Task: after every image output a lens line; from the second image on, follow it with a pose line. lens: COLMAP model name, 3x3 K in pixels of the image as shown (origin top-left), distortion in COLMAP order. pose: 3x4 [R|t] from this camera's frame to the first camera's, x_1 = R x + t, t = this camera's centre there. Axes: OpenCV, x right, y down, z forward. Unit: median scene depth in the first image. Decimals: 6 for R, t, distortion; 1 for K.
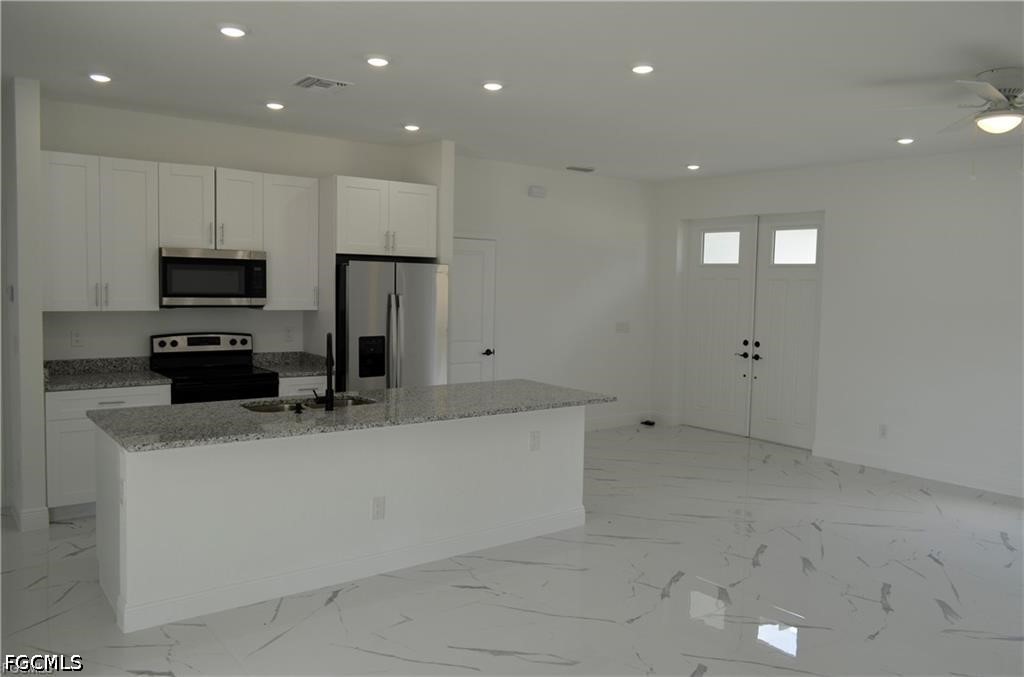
lens RADIAL K [[793.6, 0, 514.6], [0, 793.6, 341.3], [0, 0, 1]] dist [-0.021301, 0.003757]
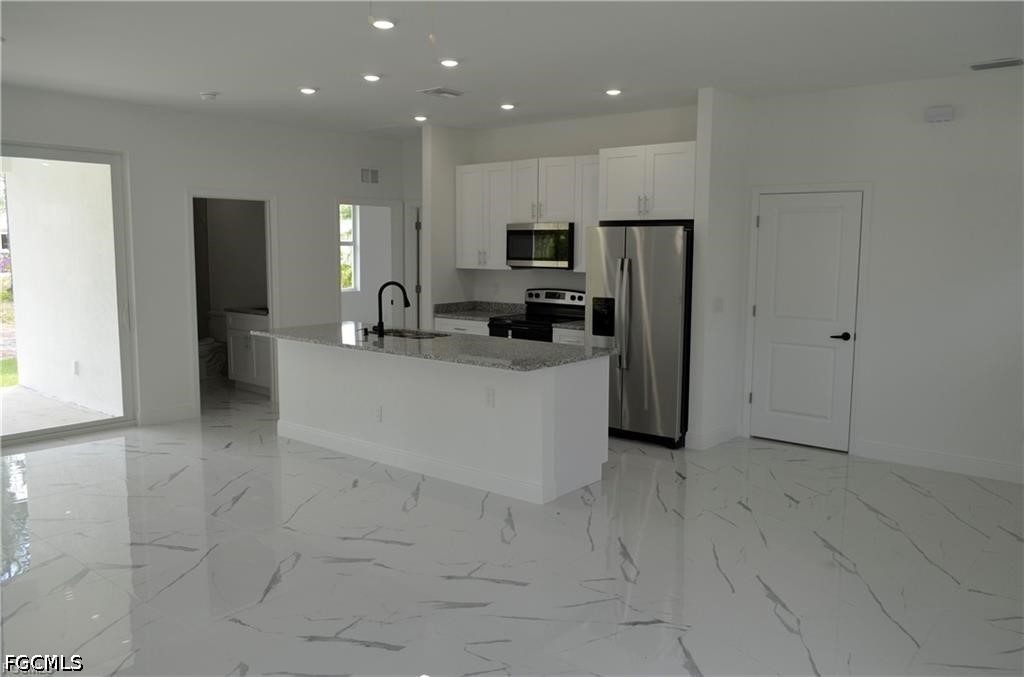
lens RADIAL K [[793.6, 0, 532.5], [0, 793.6, 339.1], [0, 0, 1]] dist [-0.021301, 0.003757]
pose [[0.219542, 0.092358, -0.971221, 0.871165], [-0.074017, 0.994217, 0.077813, -0.027769], [0.972791, 0.054804, 0.225109, 0.699652]]
